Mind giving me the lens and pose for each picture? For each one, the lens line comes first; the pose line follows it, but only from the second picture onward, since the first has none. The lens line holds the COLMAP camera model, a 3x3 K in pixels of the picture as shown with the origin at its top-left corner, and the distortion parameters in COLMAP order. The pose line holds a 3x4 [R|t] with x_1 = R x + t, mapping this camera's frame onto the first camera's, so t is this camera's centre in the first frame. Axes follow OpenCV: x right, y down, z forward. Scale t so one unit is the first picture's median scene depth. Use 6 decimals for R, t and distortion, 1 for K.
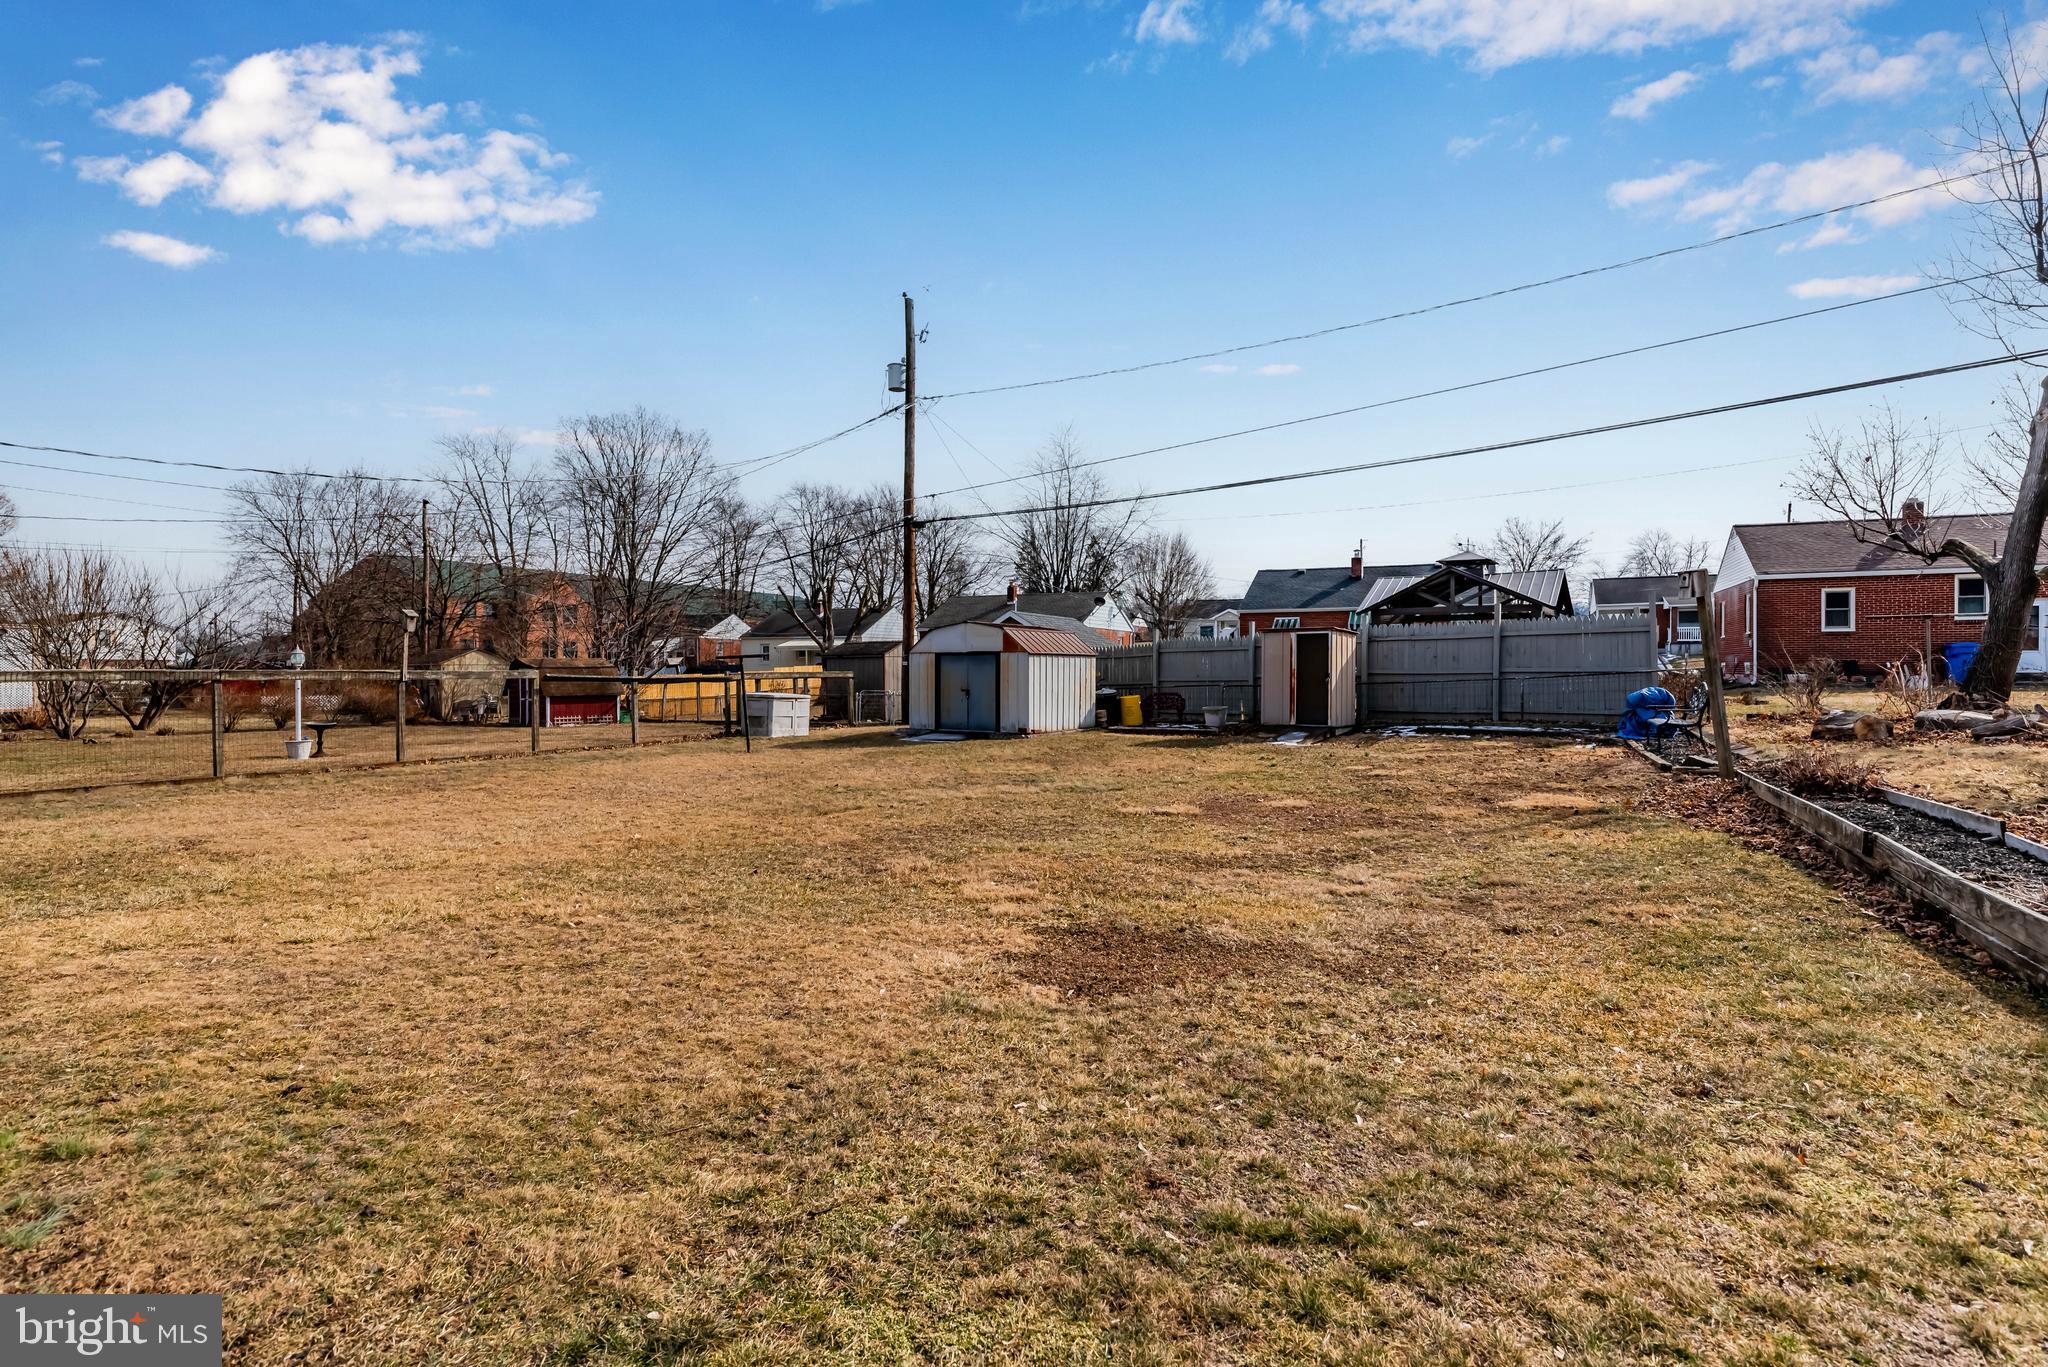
lens RADIAL K [[1005.6, 0, 1023.5], [0, 1005.6, 651.8], [0, 0, 1]] dist [-0.002000, 0.000429]
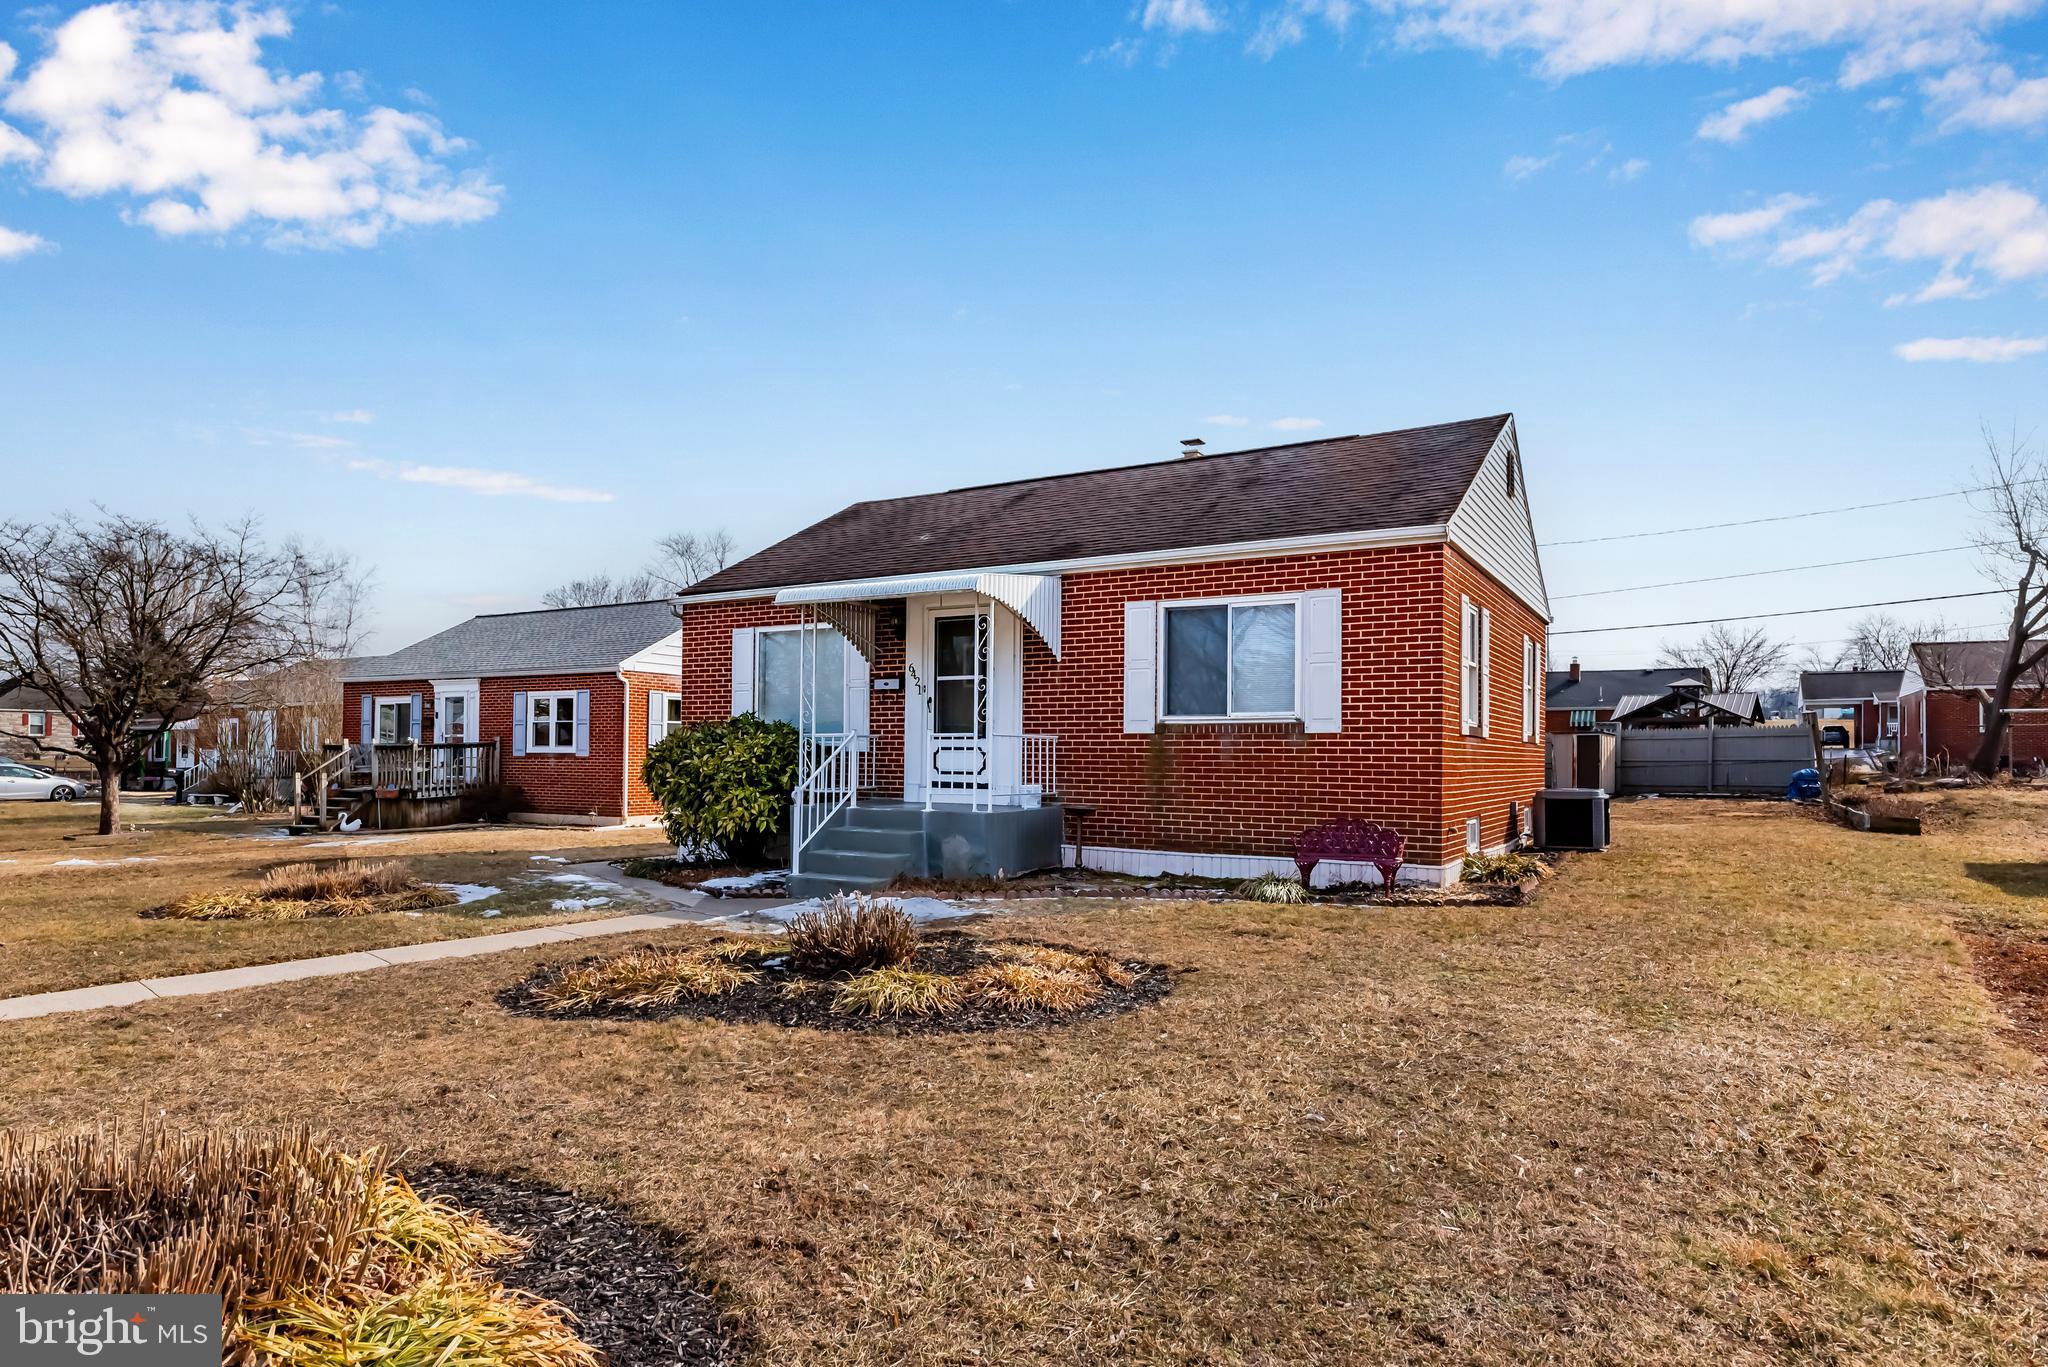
lens RADIAL K [[1005.6, 0, 1023.0], [0, 1005.6, 688.5], [0, 0, 1]] dist [-0.002000, 0.000429]
pose [[0.999020, 0.031061, 0.031517, 0.001677], [-0.029647, 0.998574, -0.044391, -0.012611], [-0.032851, 0.043413, 0.998517, 0.183854]]
